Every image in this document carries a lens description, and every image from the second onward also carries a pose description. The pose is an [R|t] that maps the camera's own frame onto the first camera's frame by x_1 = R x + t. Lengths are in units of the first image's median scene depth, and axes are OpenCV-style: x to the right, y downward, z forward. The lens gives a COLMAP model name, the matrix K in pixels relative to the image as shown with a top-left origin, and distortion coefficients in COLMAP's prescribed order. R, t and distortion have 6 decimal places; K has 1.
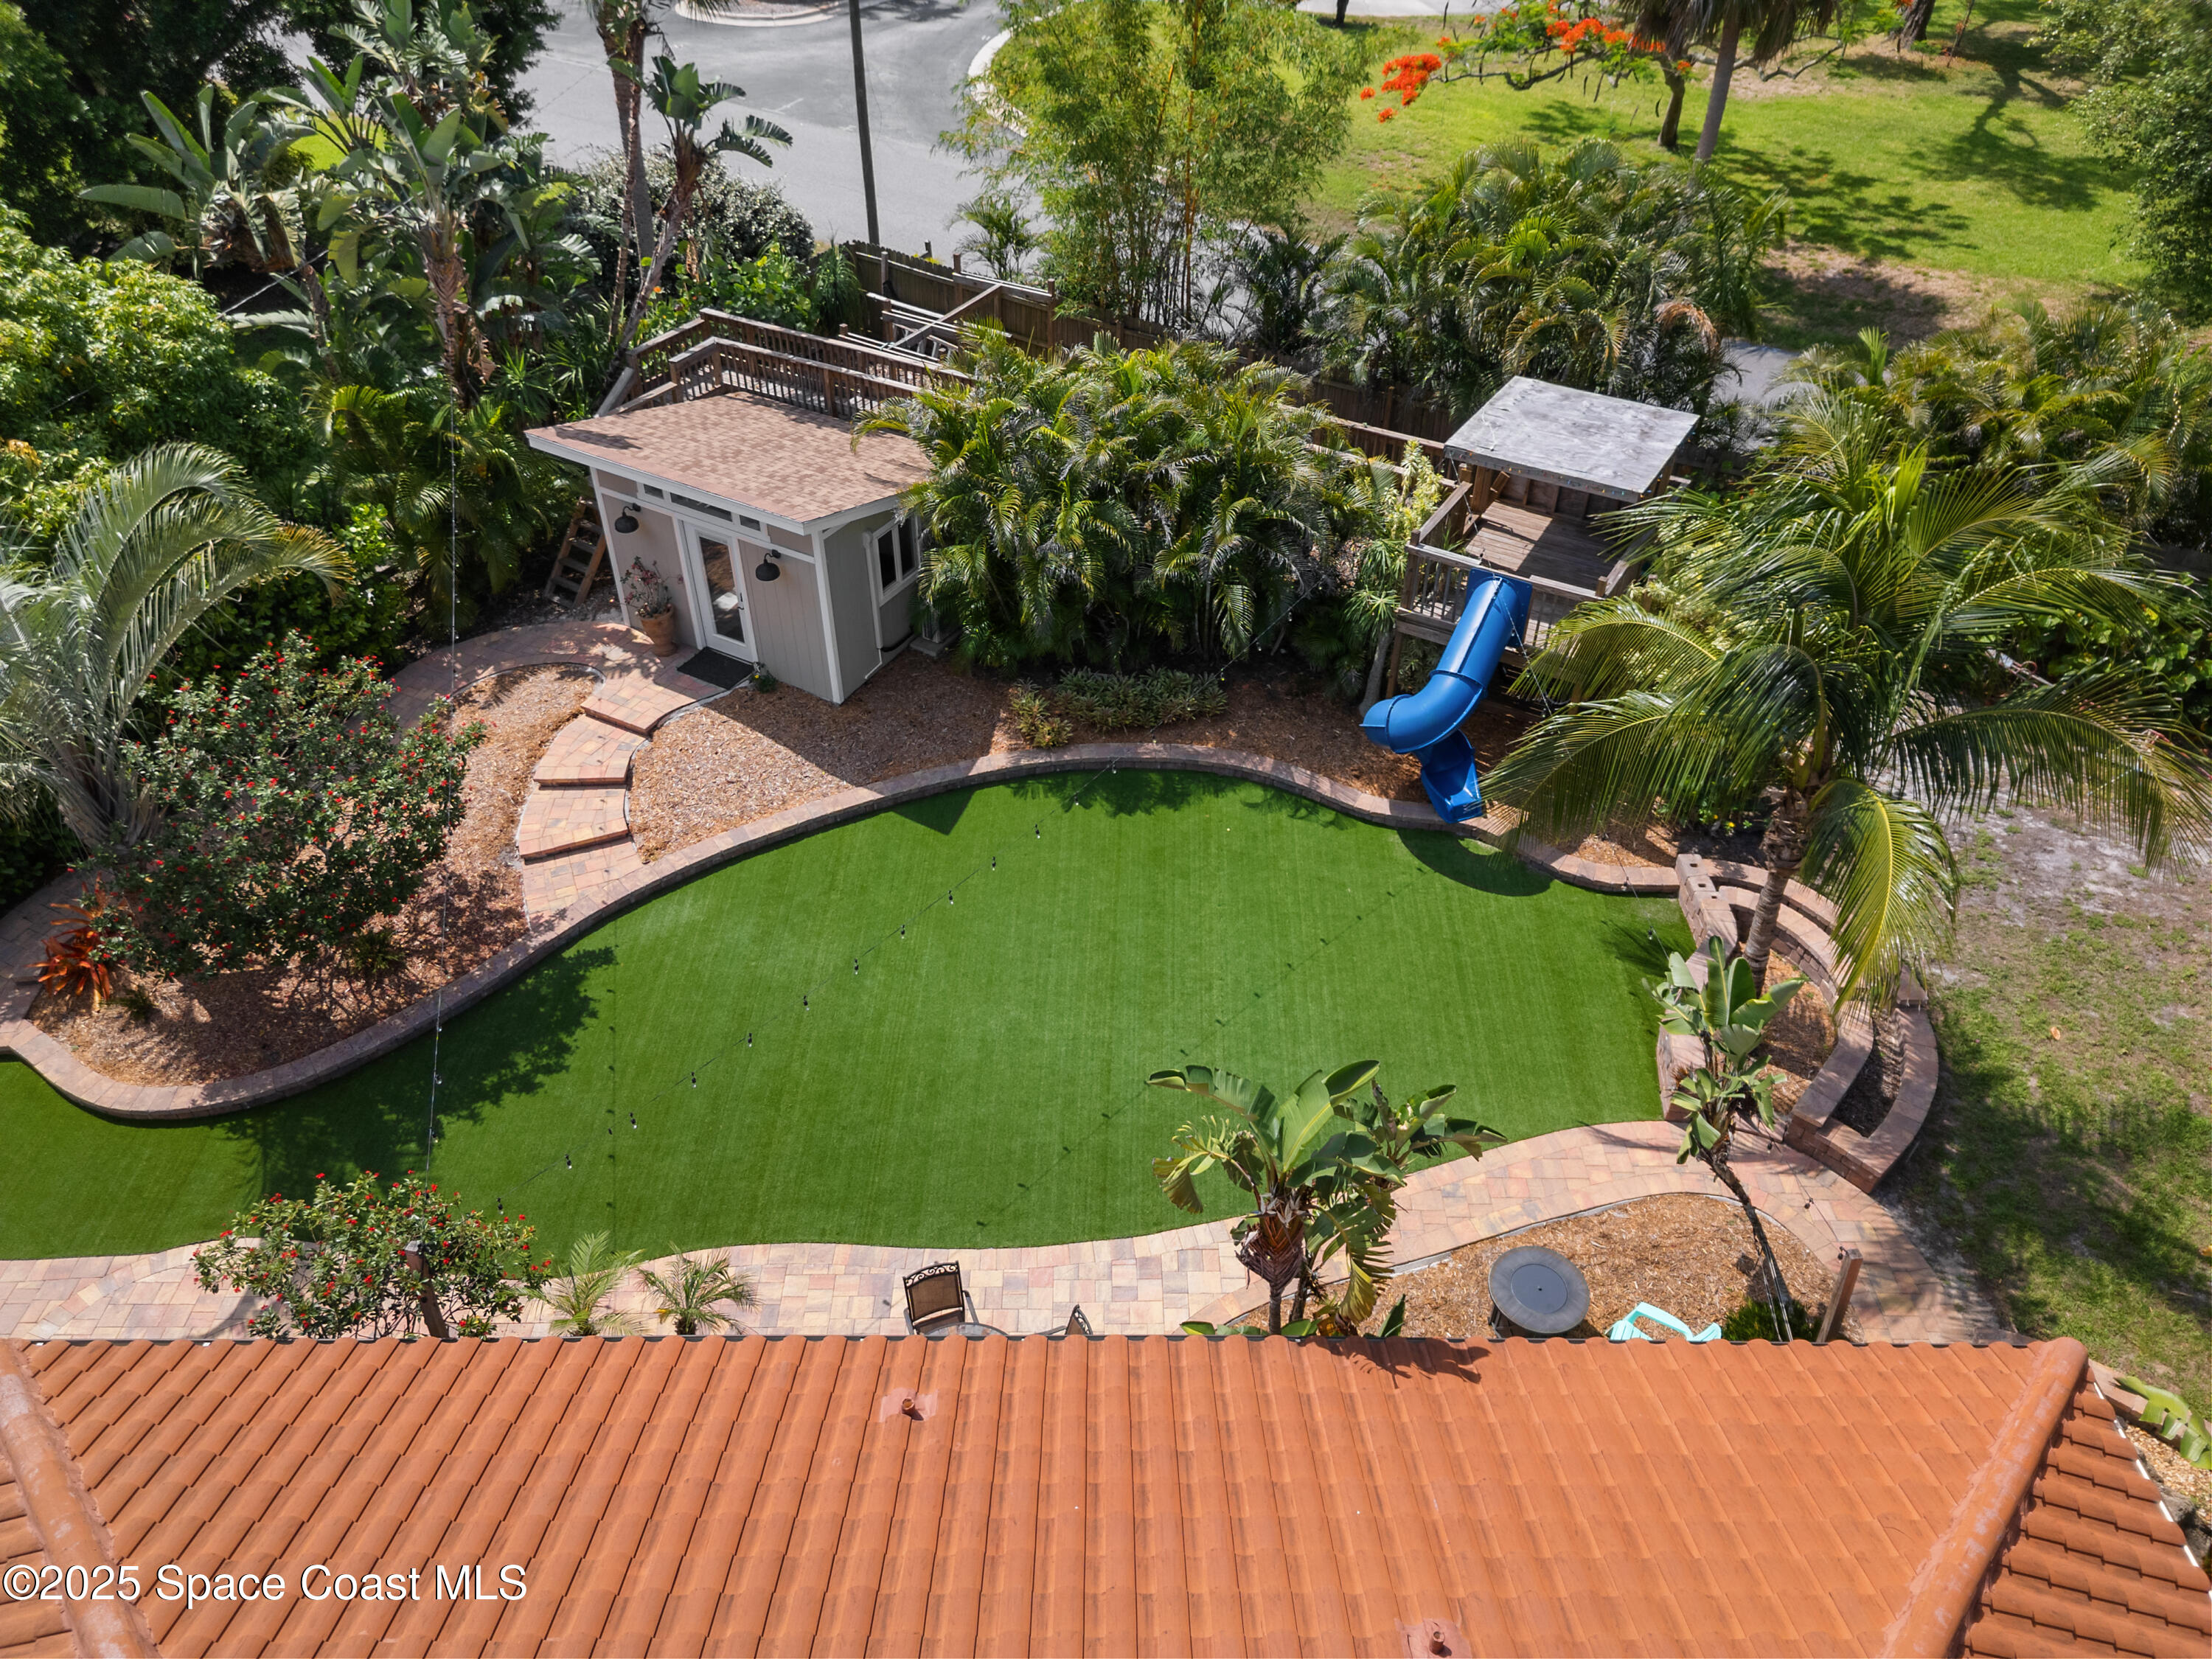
lens RADIAL K [[1551.3, 0, 1107.4], [0, 1551.3, 839.3], [0, 0, 1]] dist [0.068887, -0.073342]
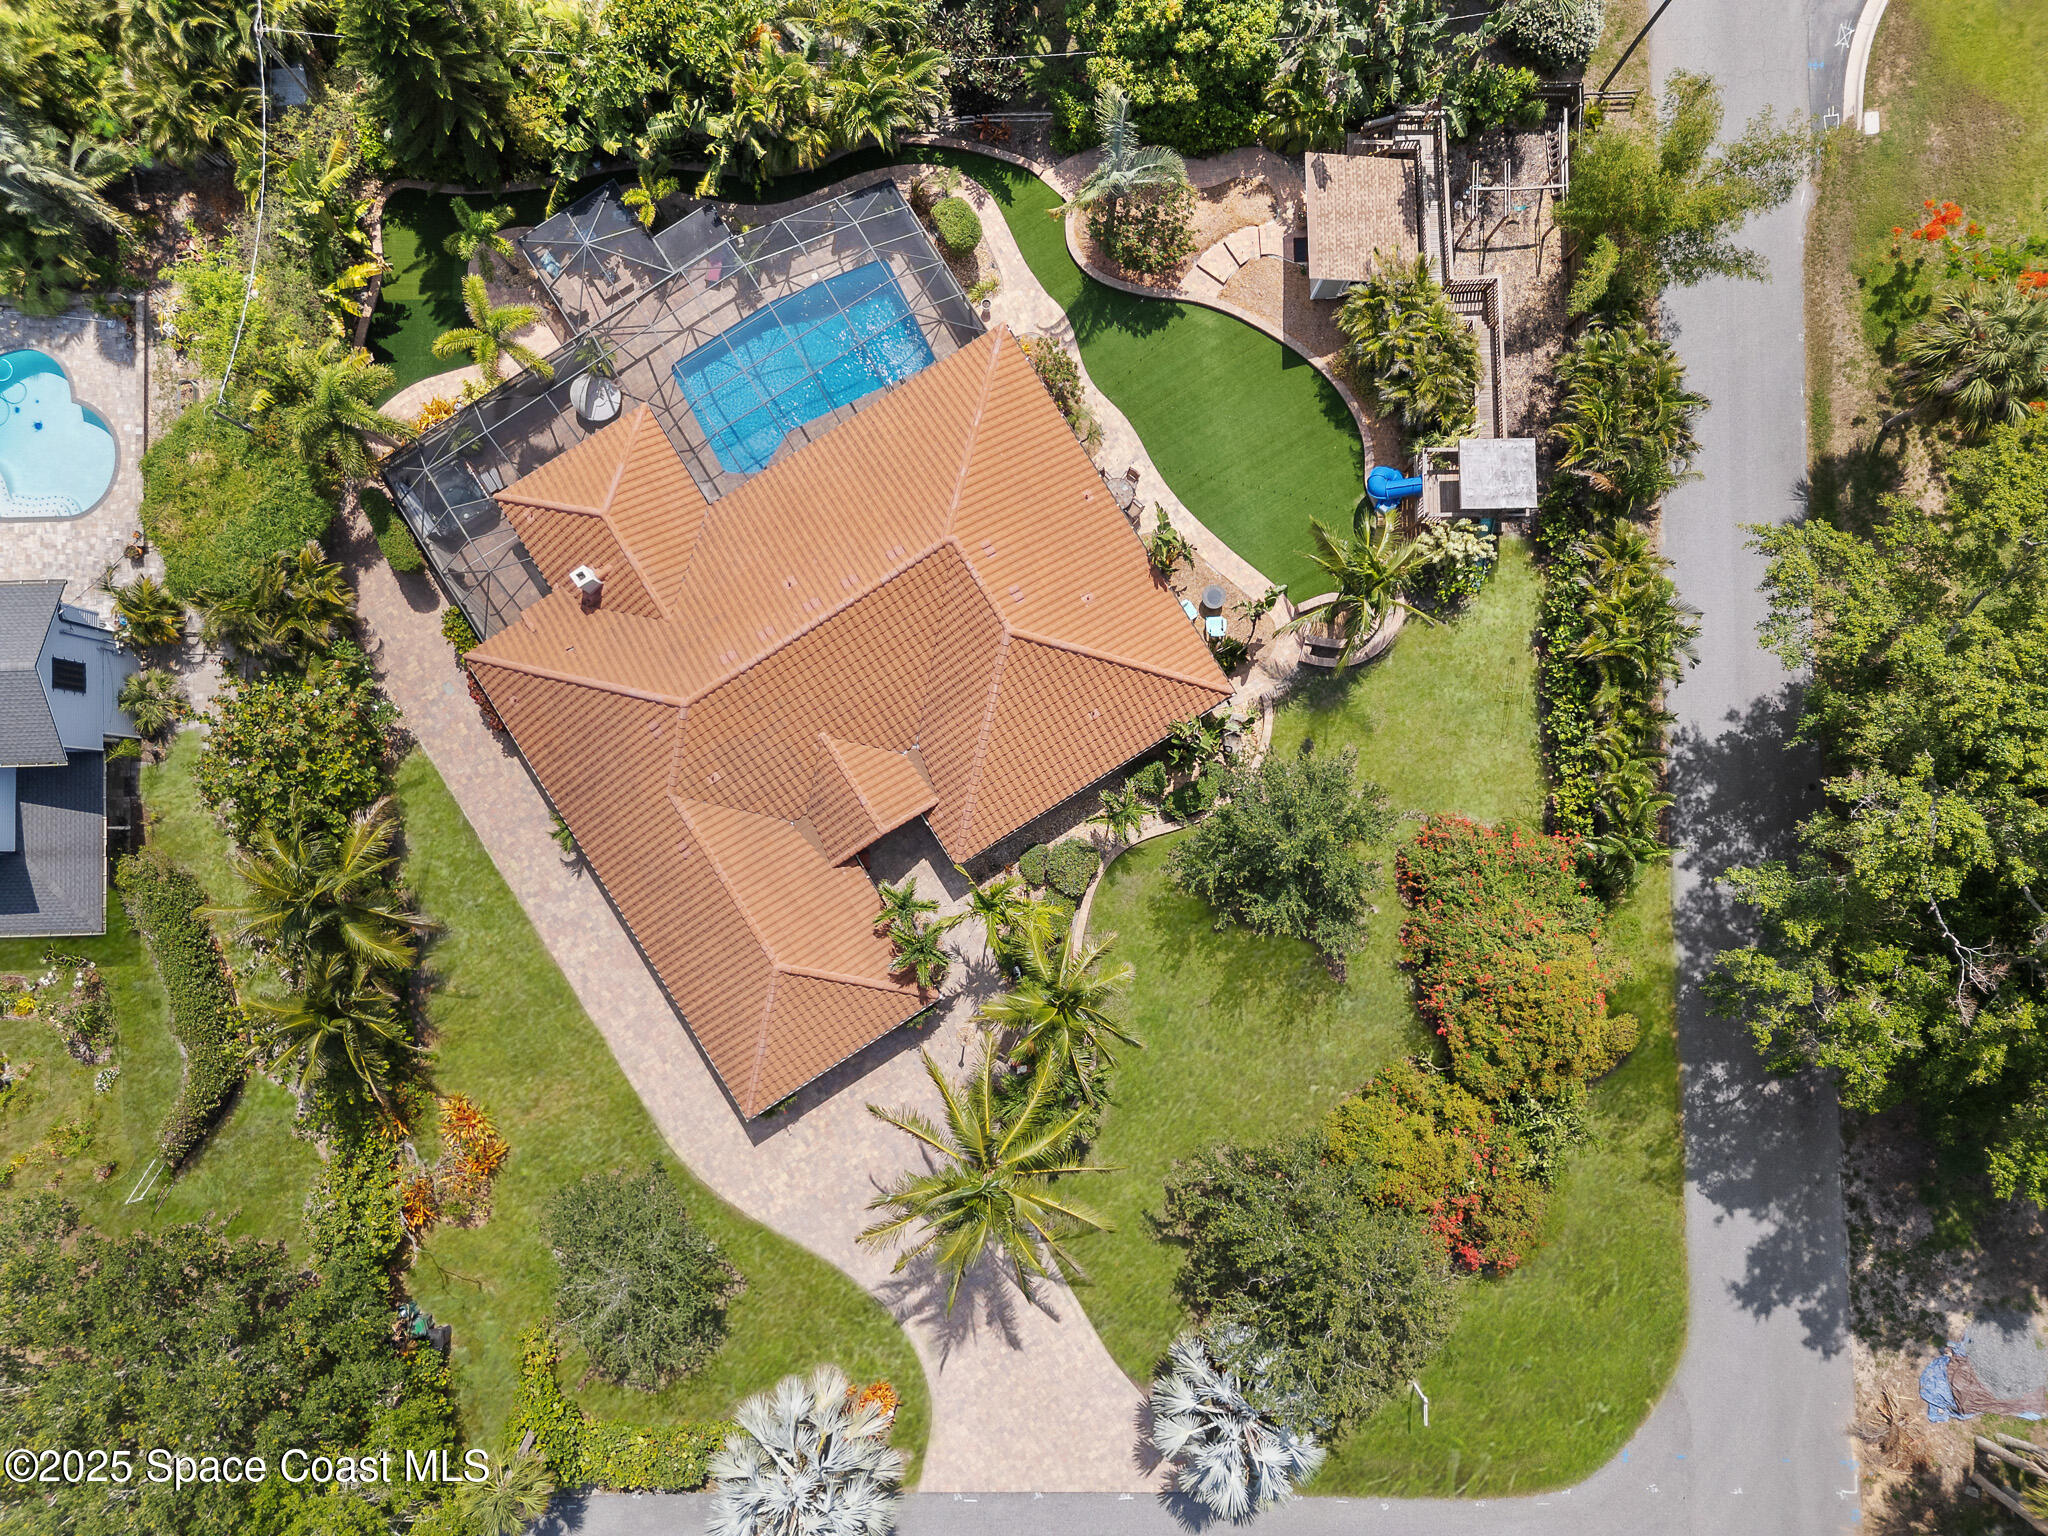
lens RADIAL K [[1436.3, 0, 1025.3], [0, 1436.3, 777.0], [0, 0, 1]] dist [0.068887, -0.073342]
pose [[0.520954, 0.852055, -0.051067, 0.449945], [-0.540135, 0.375387, 0.753219, -1.540133], [0.660954, -0.364809, 0.655785, -1.441372]]
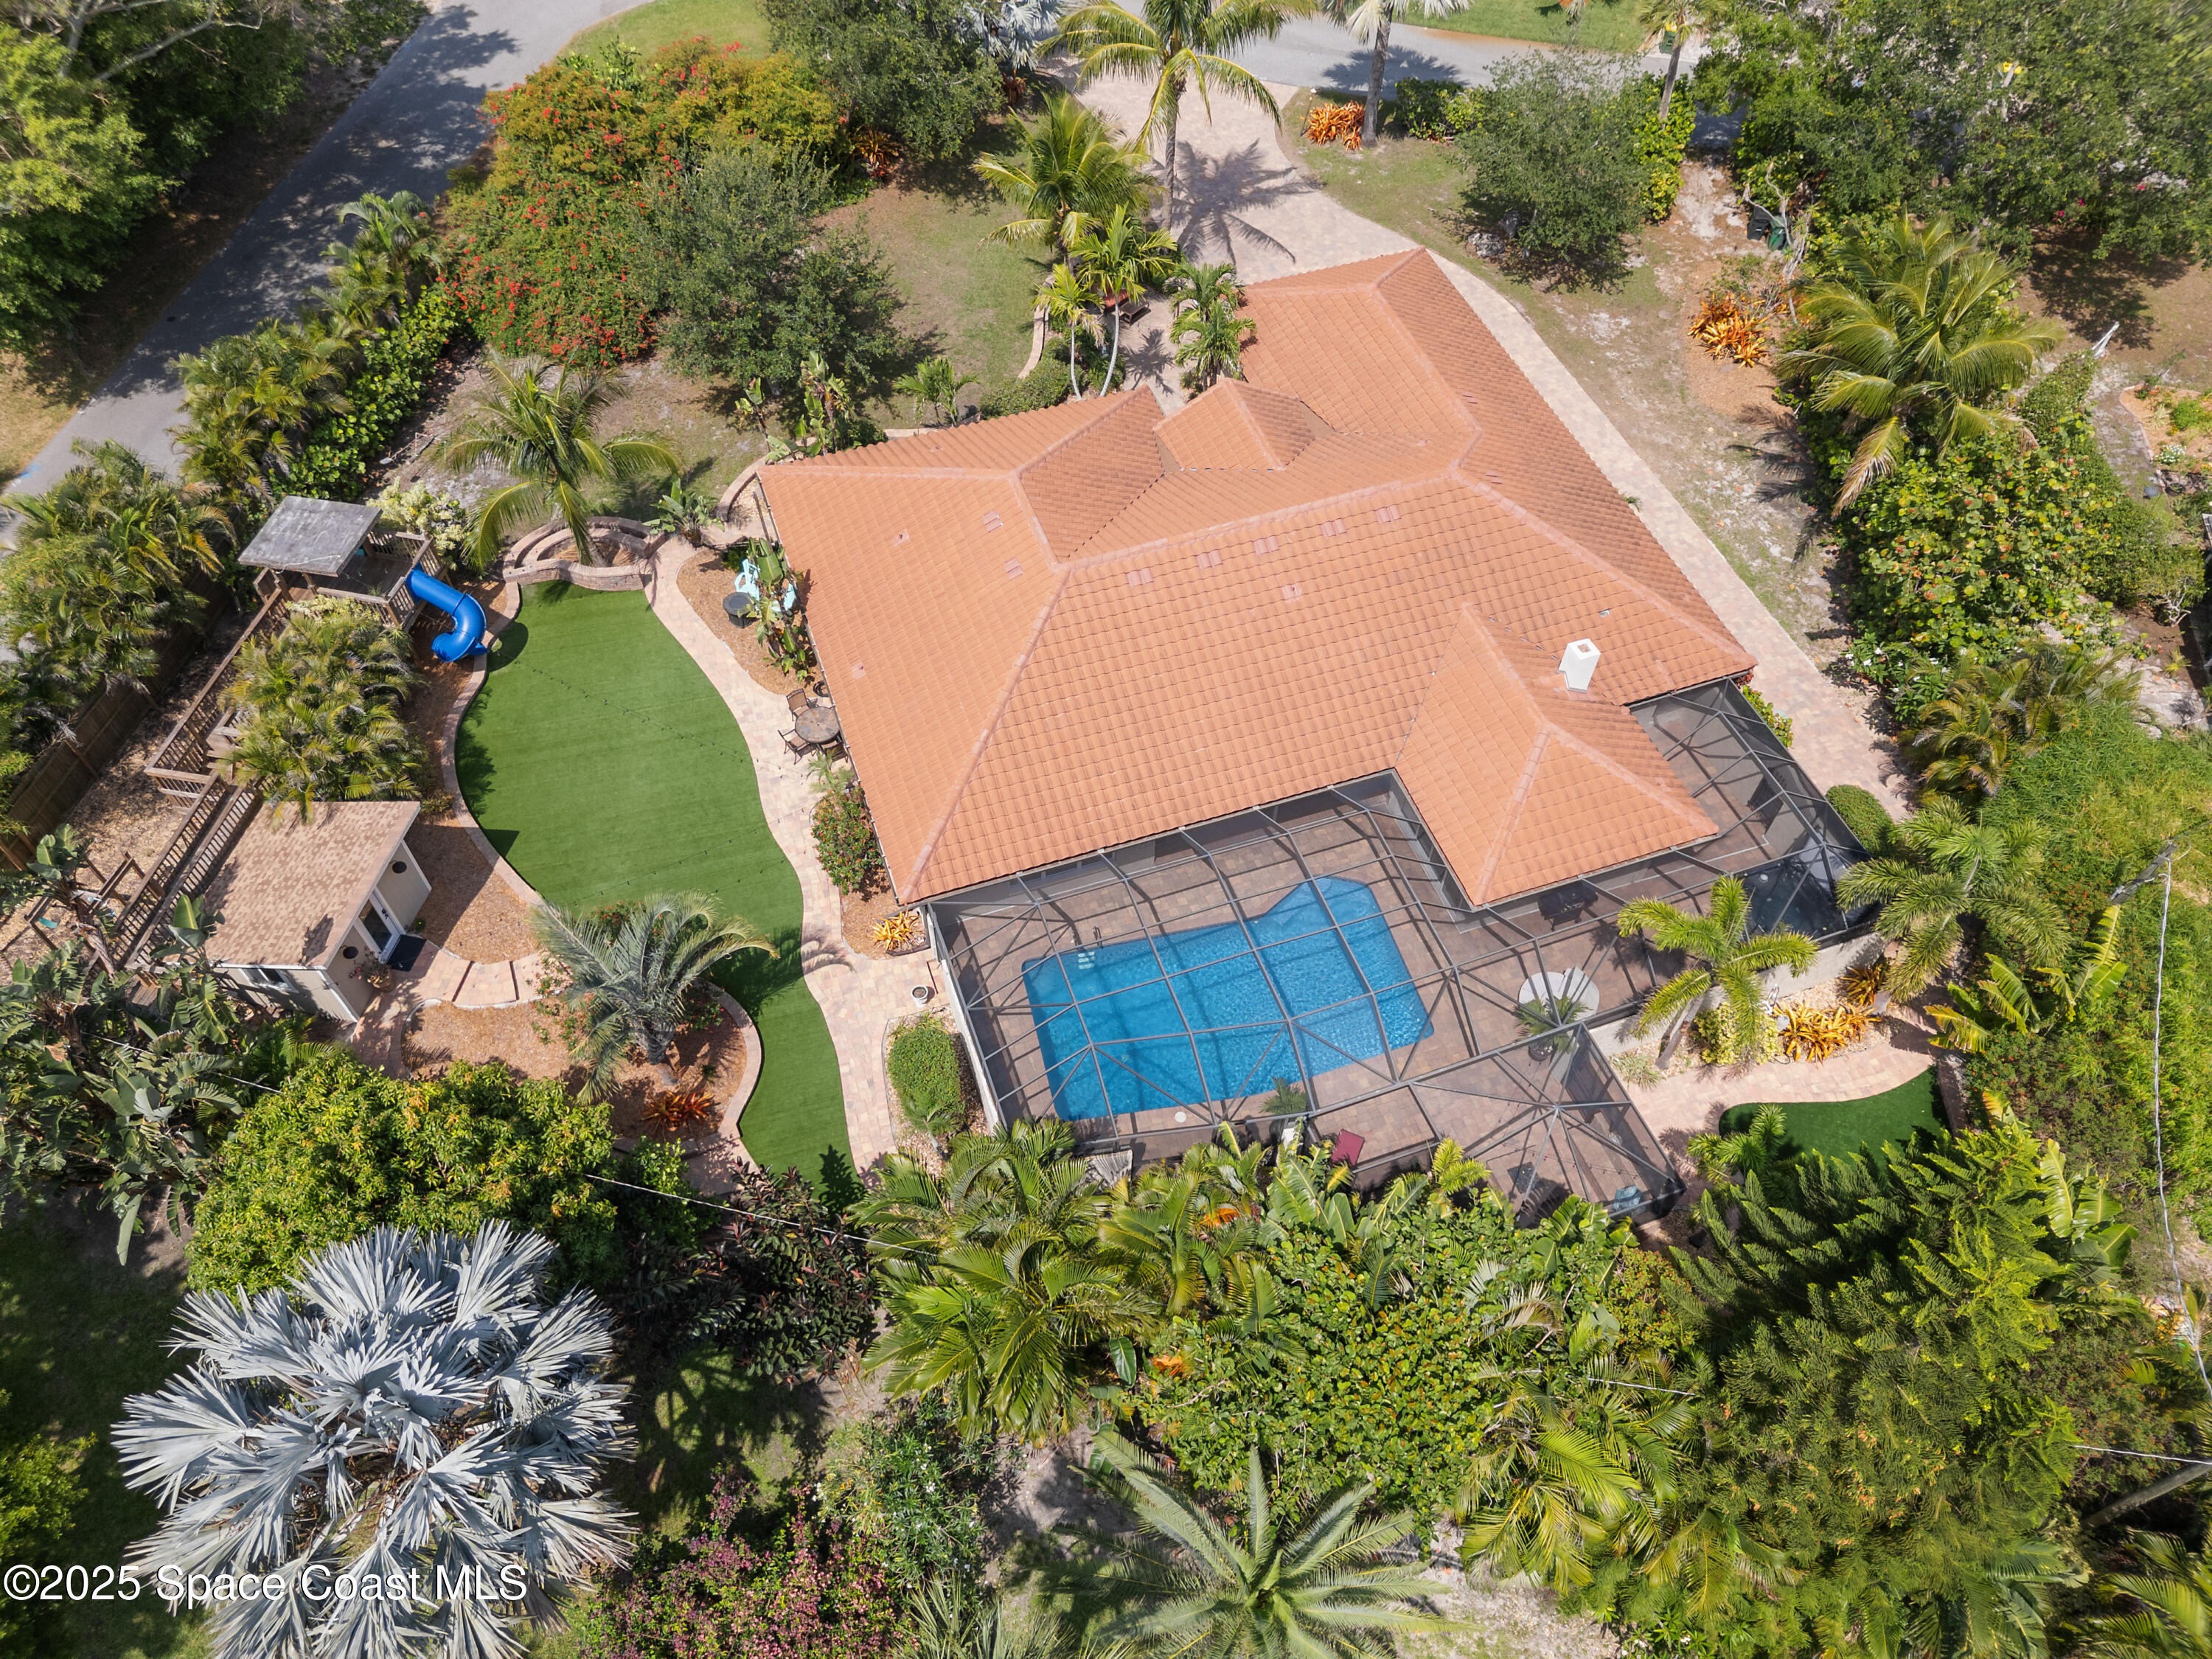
lens RADIAL K [[1549.6, 0, 1106.0], [0, 1549.6, 829.5], [0, 0, 1]] dist [0.116902, -0.147936]
pose [[-0.321961, -0.768263, 0.553275, -1.466782], [0.598708, 0.287487, 0.747596, -1.066515], [-0.733410, 0.571947, 0.367406, -0.298817]]
